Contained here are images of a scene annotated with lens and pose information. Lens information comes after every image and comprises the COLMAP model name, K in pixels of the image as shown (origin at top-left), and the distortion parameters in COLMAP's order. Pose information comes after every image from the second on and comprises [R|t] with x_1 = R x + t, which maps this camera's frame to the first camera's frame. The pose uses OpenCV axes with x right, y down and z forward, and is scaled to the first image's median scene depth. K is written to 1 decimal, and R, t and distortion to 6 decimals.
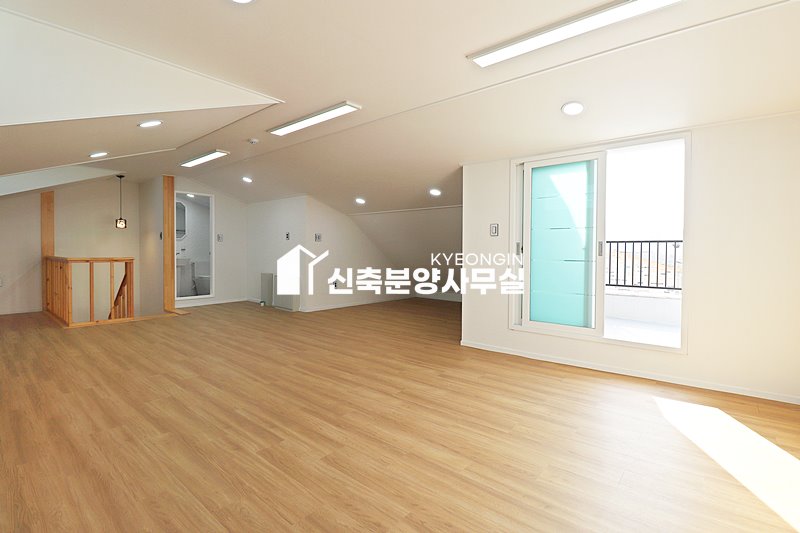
lens RADIAL K [[370.8, 0, 401.0], [0, 370.8, 265.6], [0, 0, 1]] dist [-0.001083, -0.009445]
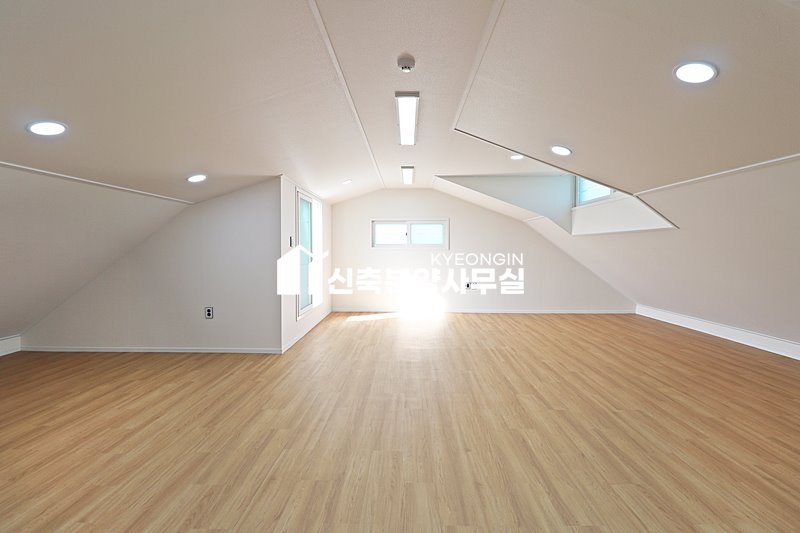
lens RADIAL K [[370.8, 0, 399.0], [0, 370.8, 261.6], [0, 0, 1]] dist [-0.001083, -0.009445]
pose [[-0.620373, -0.037440, 0.783413, -1.349038], [0.022429, 0.997605, 0.065438, -0.152681], [-0.783986, 0.058167, -0.618047, 2.228594]]
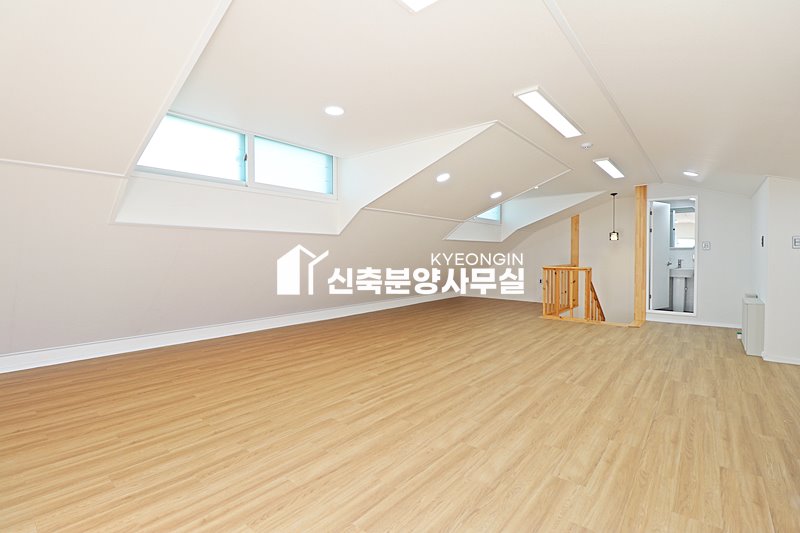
lens RADIAL K [[370.8, 0, 411.5], [0, 370.8, 260.5], [0, 0, 1]] dist [-0.001083, -0.009445]
pose [[0.024047, 0.008712, -0.999673, 0.853886], [-0.037824, 0.999254, 0.007798, -0.065067], [0.998995, 0.037624, 0.024359, 0.908150]]
